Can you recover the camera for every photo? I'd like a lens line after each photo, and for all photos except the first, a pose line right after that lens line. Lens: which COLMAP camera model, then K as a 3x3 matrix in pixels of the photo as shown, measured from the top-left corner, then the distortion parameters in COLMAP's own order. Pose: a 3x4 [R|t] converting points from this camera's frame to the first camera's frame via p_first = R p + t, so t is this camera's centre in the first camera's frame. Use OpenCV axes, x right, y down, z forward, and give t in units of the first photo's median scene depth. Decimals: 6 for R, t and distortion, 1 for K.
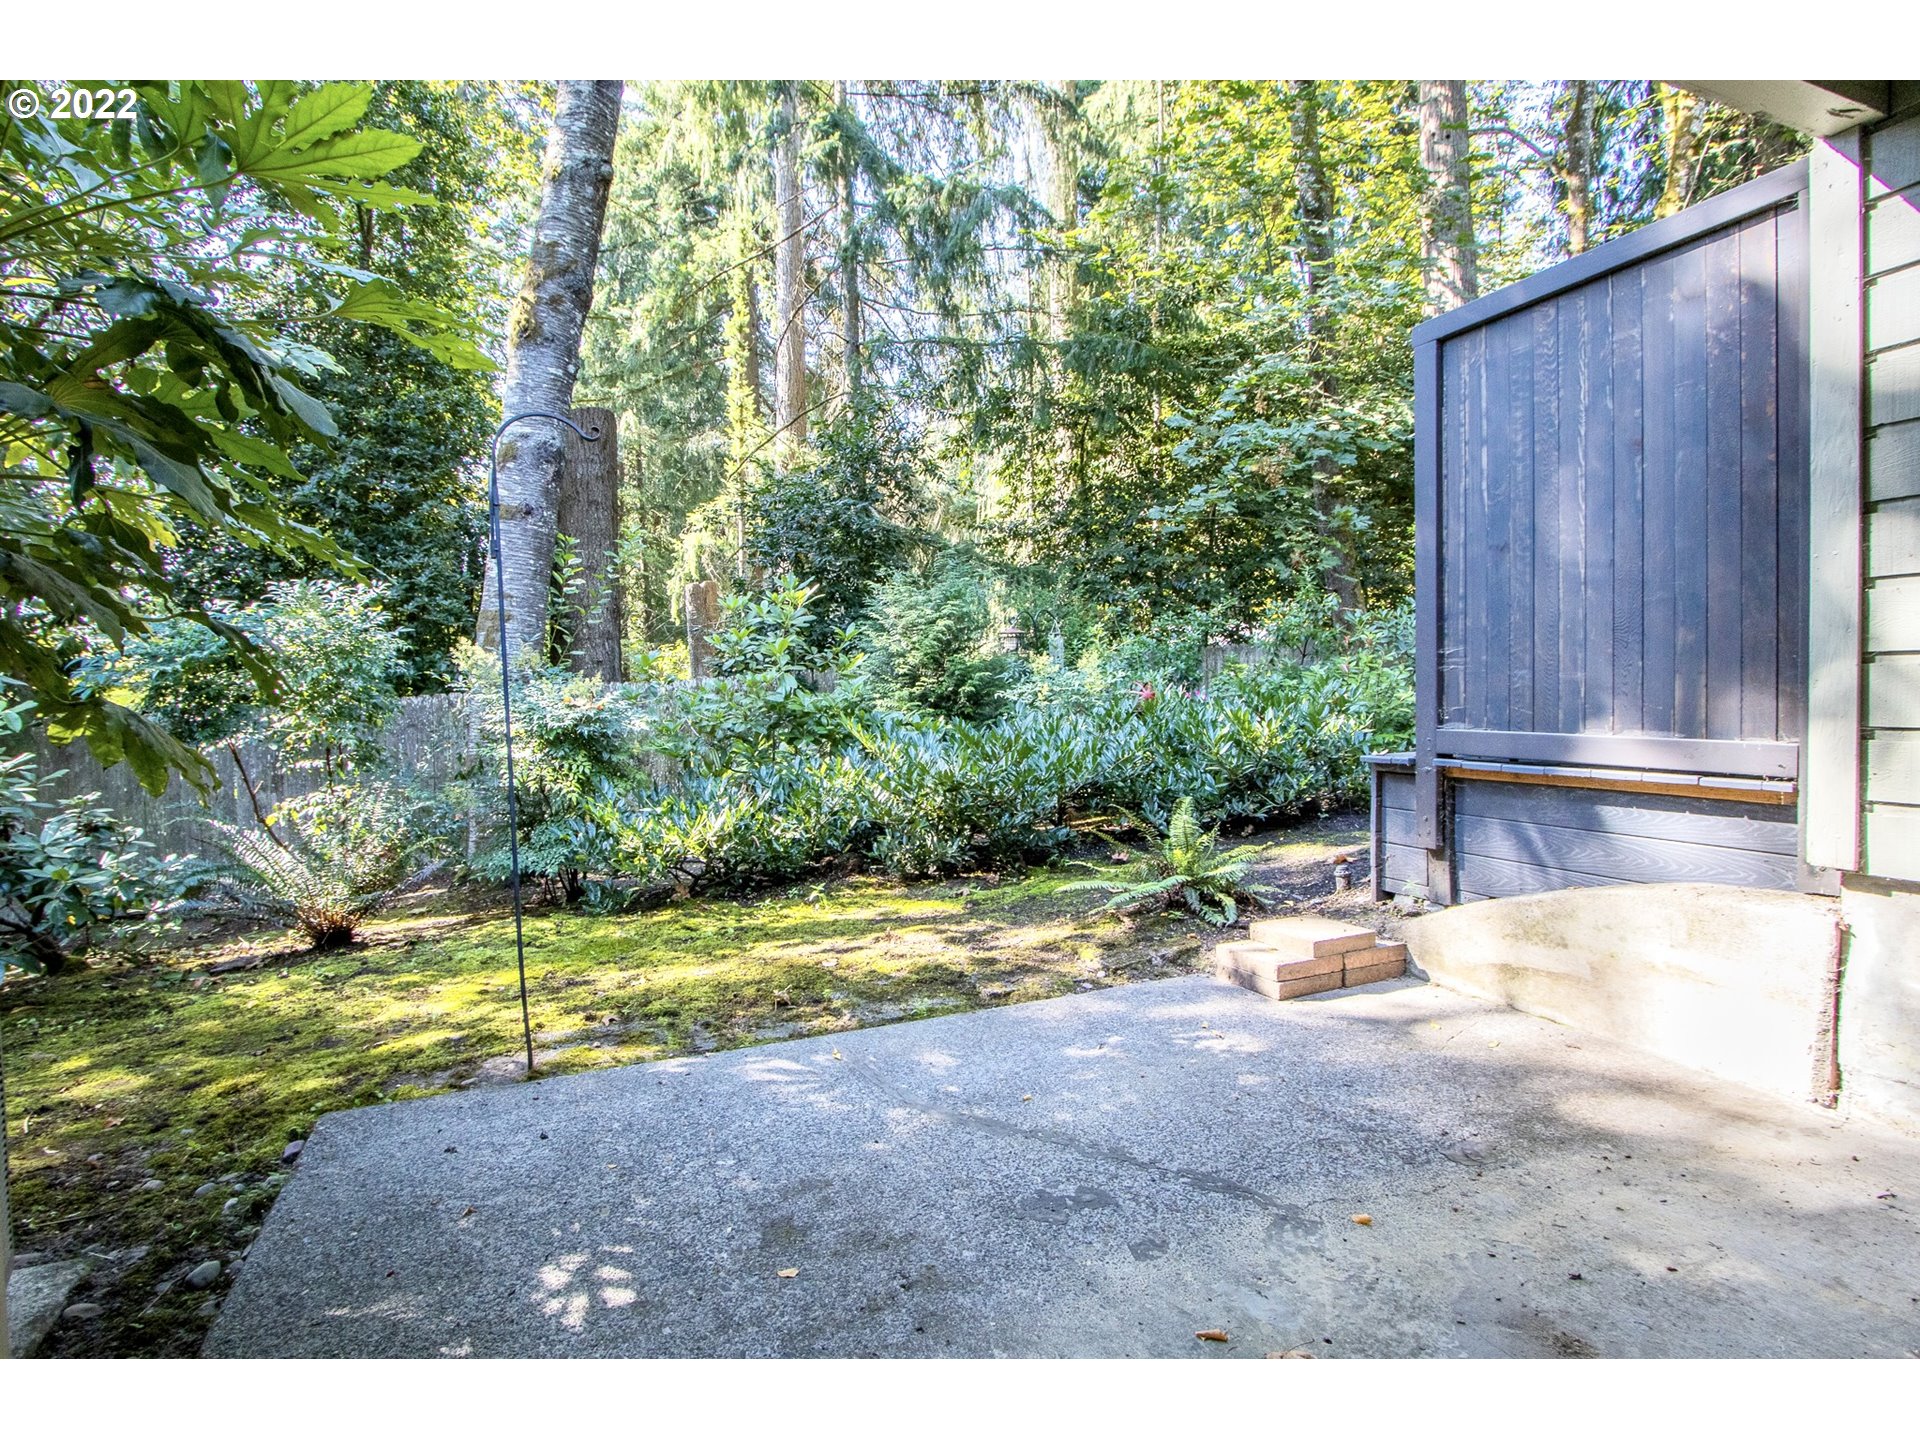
lens RADIAL K [[965.2, 0, 960.0], [0, 965.2, 720.0], [0, 0, 1]] dist [-0.001089, 0.000267]
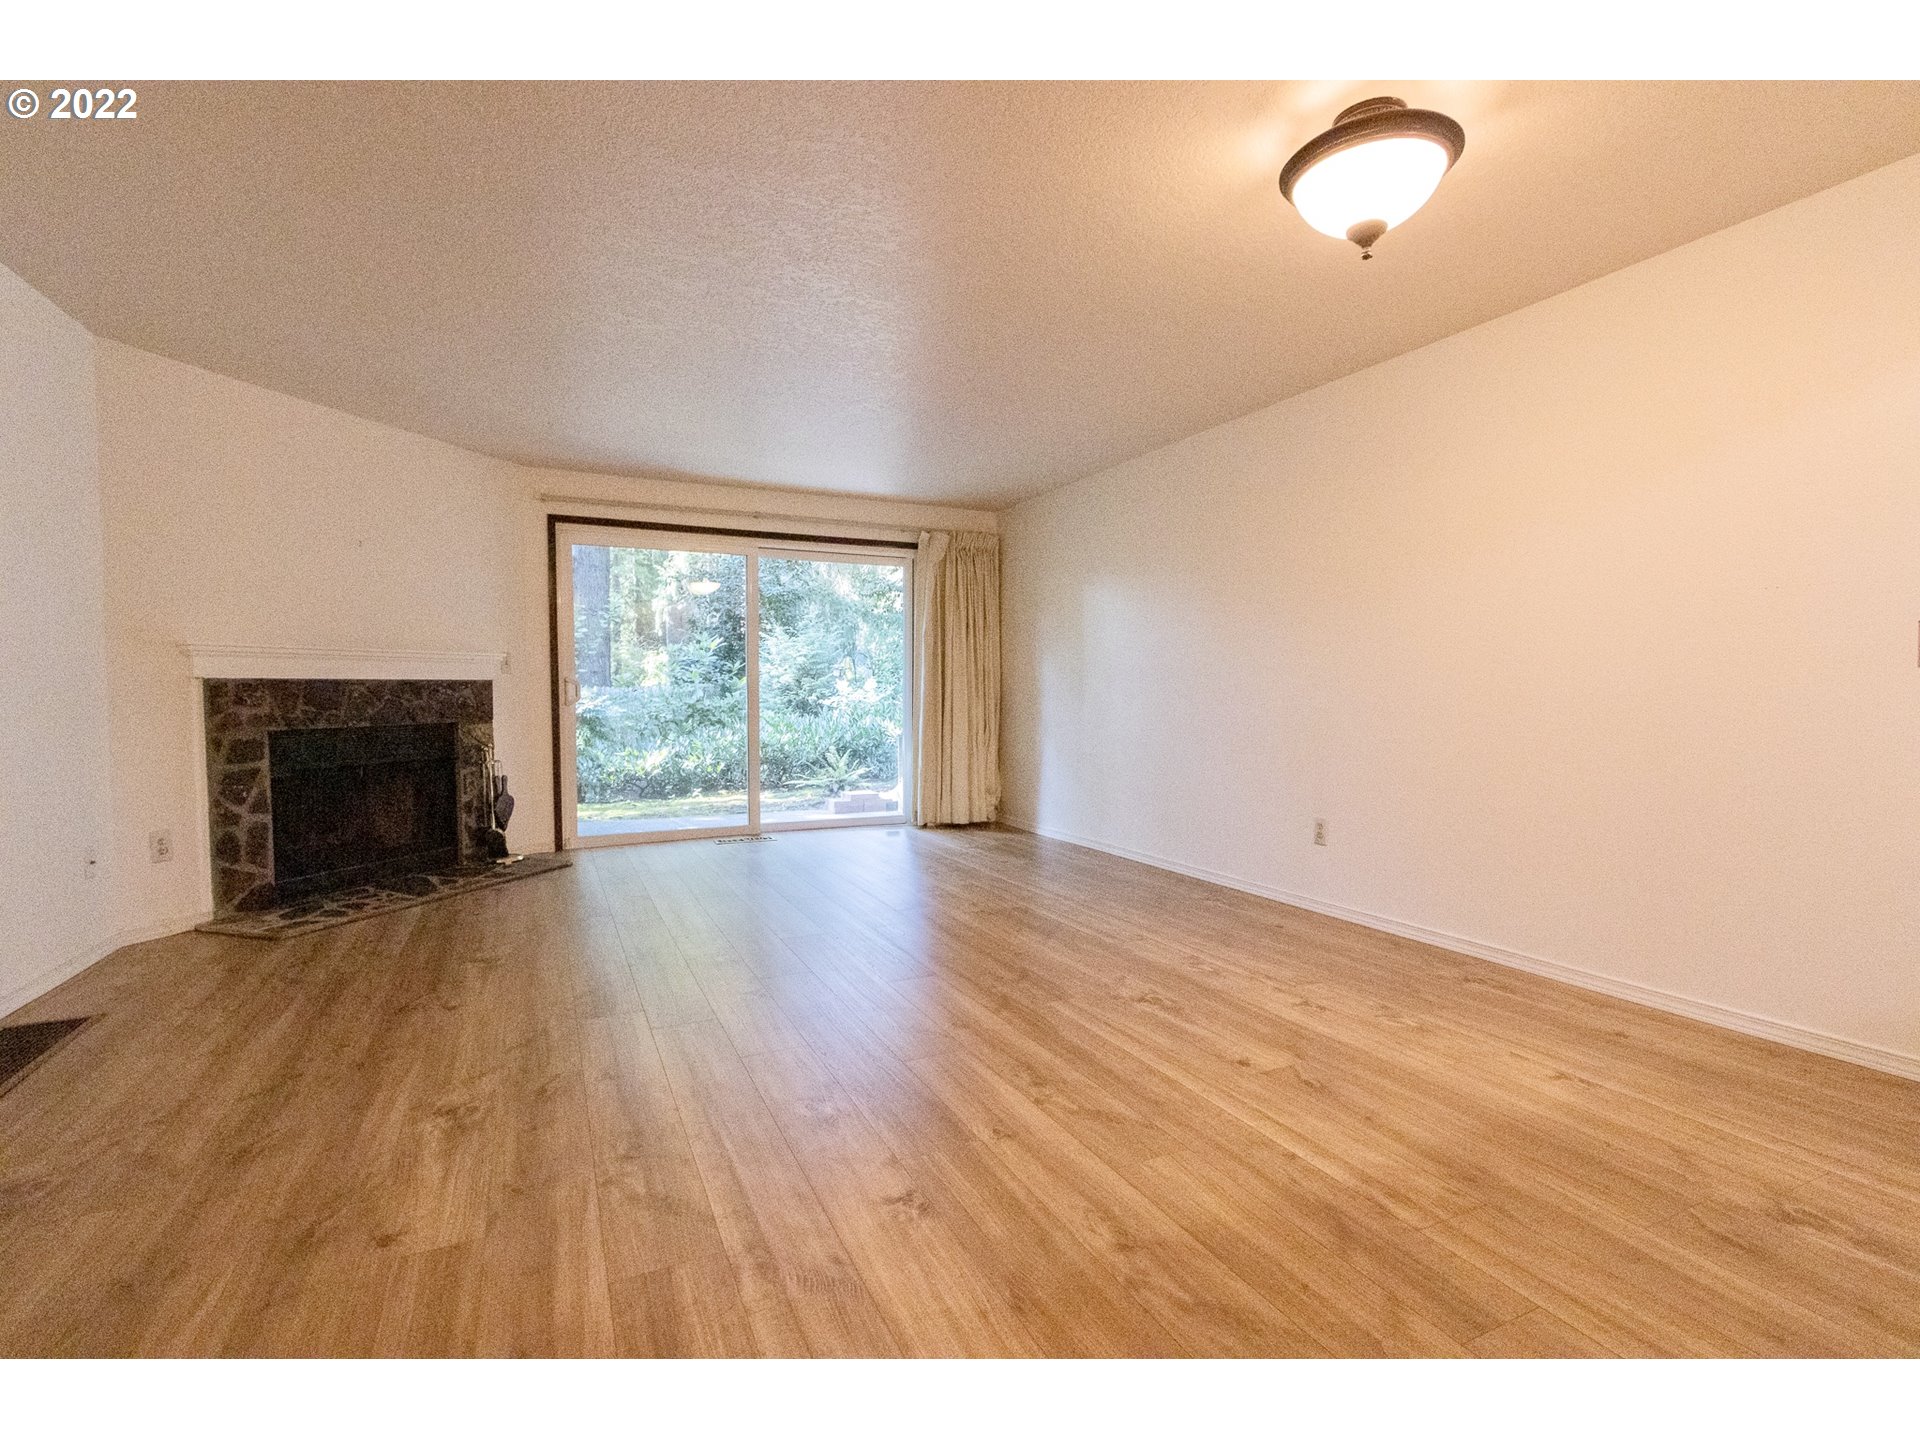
lens RADIAL K [[883.2, 0, 960.0], [0, 883.2, 720.0], [0, 0, 1]] dist [0.000223, -0.000018]
pose [[0.999081, 0.019525, 0.038146, 0.308564], [-0.019374, 0.999803, -0.004317, 0.013394], [-0.038223, 0.003574, 0.999263, -0.847662]]
